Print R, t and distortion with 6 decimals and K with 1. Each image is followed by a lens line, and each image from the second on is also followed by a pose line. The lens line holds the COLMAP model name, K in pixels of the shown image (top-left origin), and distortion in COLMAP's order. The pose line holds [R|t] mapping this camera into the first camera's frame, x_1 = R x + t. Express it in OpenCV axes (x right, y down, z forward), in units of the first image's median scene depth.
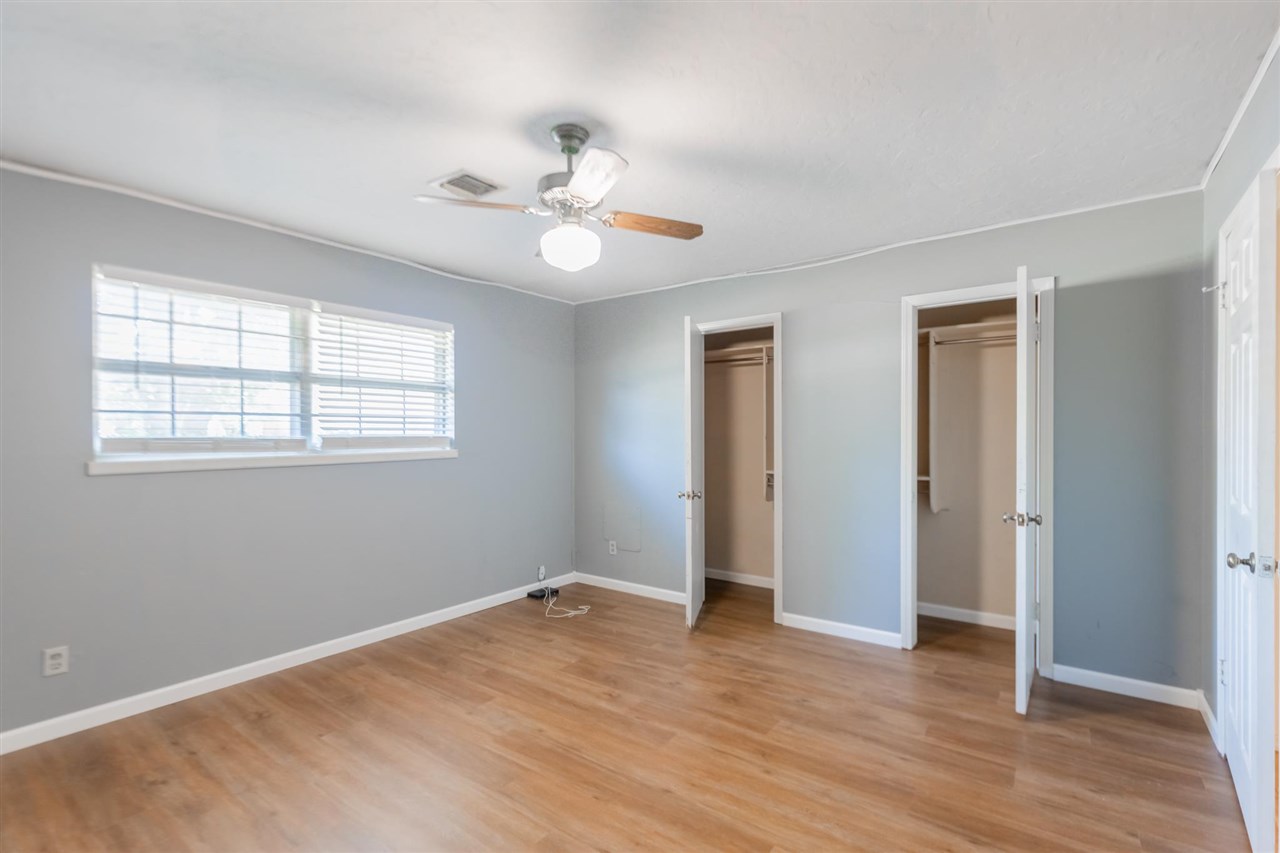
lens RADIAL K [[577.2, 0, 671.2], [0, 577.2, 429.6], [0, 0, 1]] dist [-0.001171, 0.000315]
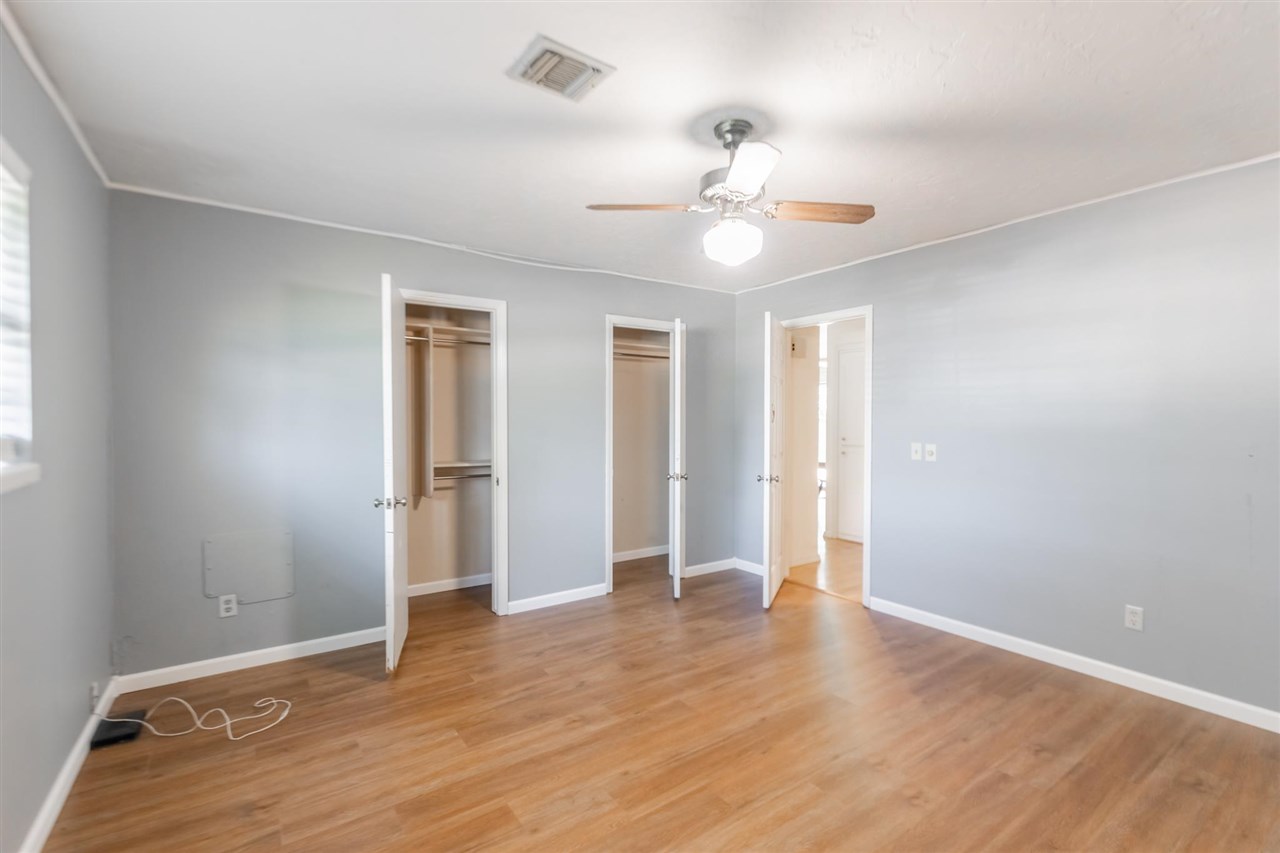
lens RADIAL K [[577.2, 0, 620.9], [0, 577.2, 431.1], [0, 0, 1]] dist [-0.001171, 0.000315]
pose [[0.341739, -0.016352, 0.939653, -0.765697], [-0.003753, 0.999817, 0.018764, -0.000577], [-0.939787, -0.009939, 0.341615, 0.539120]]
